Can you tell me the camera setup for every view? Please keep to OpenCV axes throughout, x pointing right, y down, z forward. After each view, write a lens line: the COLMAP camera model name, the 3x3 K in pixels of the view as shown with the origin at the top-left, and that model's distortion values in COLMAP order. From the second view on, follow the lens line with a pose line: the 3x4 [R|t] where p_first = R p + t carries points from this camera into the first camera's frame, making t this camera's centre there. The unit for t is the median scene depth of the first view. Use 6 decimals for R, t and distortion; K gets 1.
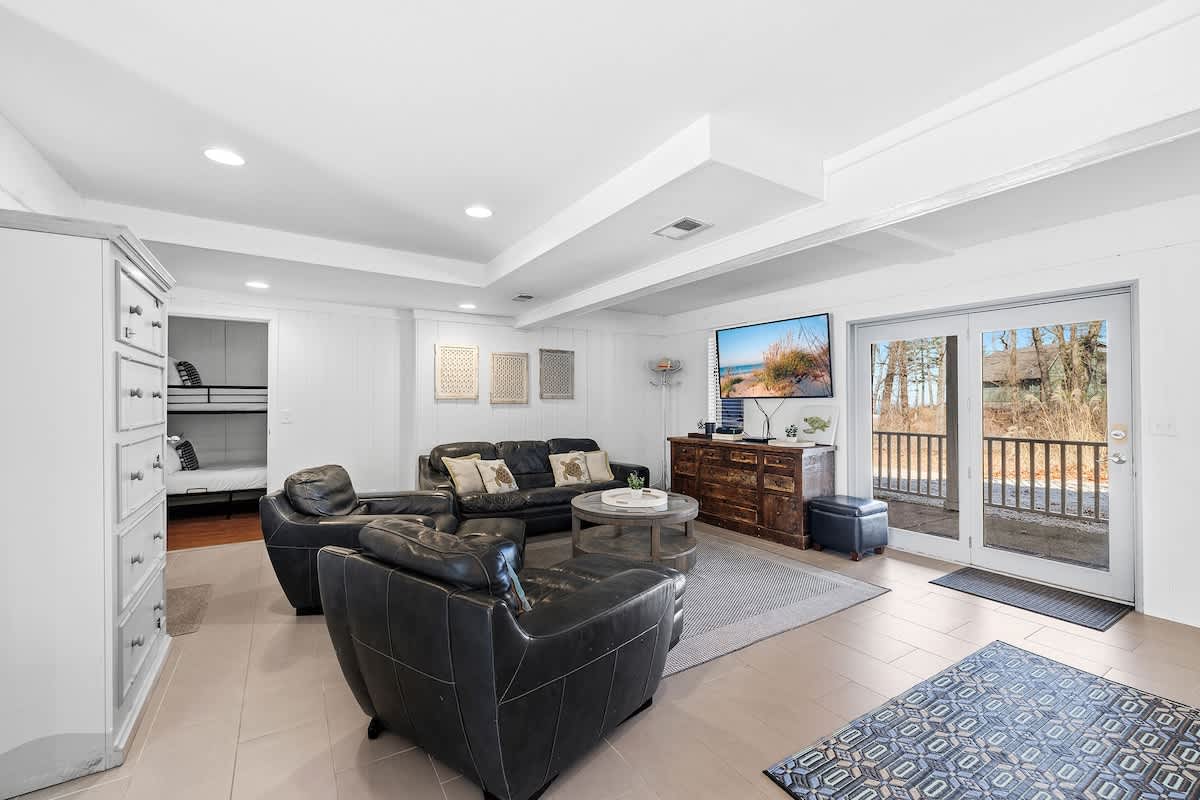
lens RADIAL K [[506.3, 0, 596.2], [0, 506.3, 400.6], [0, 0, 1]] dist [0.004792, 0.001078]
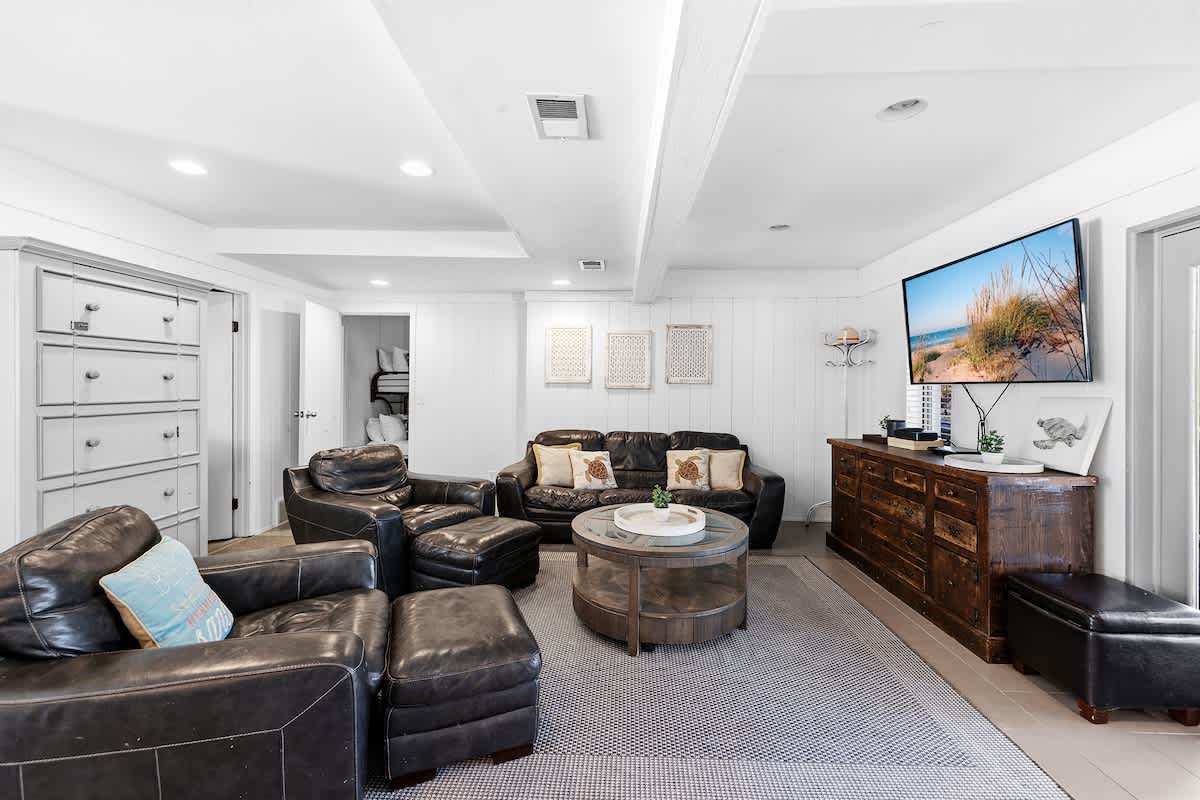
lens RADIAL K [[506.3, 0, 599.6], [0, 506.3, 392.0], [0, 0, 1]] dist [0.004792, 0.001078]
pose [[0.827792, 0.012967, -0.560885, 0.318929], [-0.007440, 0.999899, 0.012136, 0.000791], [0.560985, -0.005873, 0.827805, 0.271850]]
